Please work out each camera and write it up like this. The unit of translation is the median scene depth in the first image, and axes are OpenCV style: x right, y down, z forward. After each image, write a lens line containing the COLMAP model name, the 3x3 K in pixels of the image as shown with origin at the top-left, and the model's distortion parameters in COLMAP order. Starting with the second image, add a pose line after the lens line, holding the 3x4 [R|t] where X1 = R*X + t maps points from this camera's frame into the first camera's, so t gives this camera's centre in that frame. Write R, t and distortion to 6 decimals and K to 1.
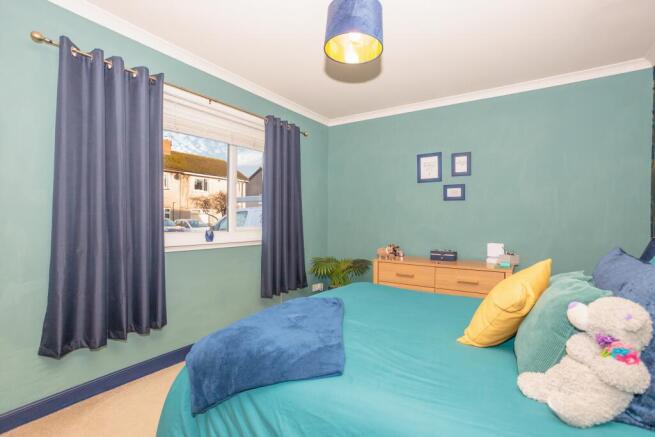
lens RADIAL K [[321.1, 0, 324.9], [0, 321.1, 219.8], [0, 0, 1]] dist [-0.049945, 0.030079]
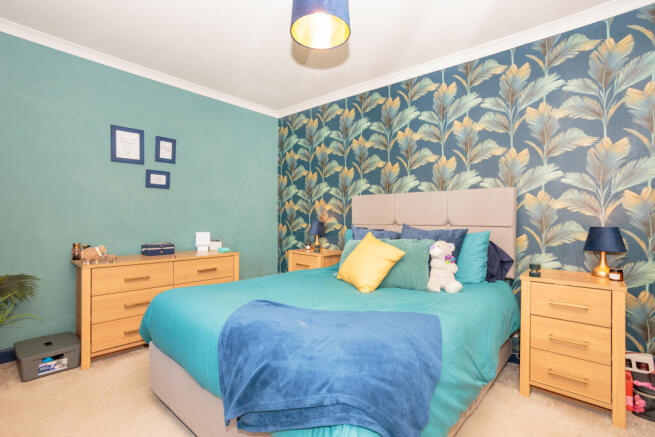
lens RADIAL K [[321.1, 0, 324.9], [0, 321.1, 219.8], [0, 0, 1]] dist [-0.049945, 0.030079]
pose [[0.135808, -0.011643, 0.990667, -0.437059], [-0.007366, 0.999891, 0.012761, 0.014622], [-0.990708, -0.009030, 0.135707, 0.415052]]
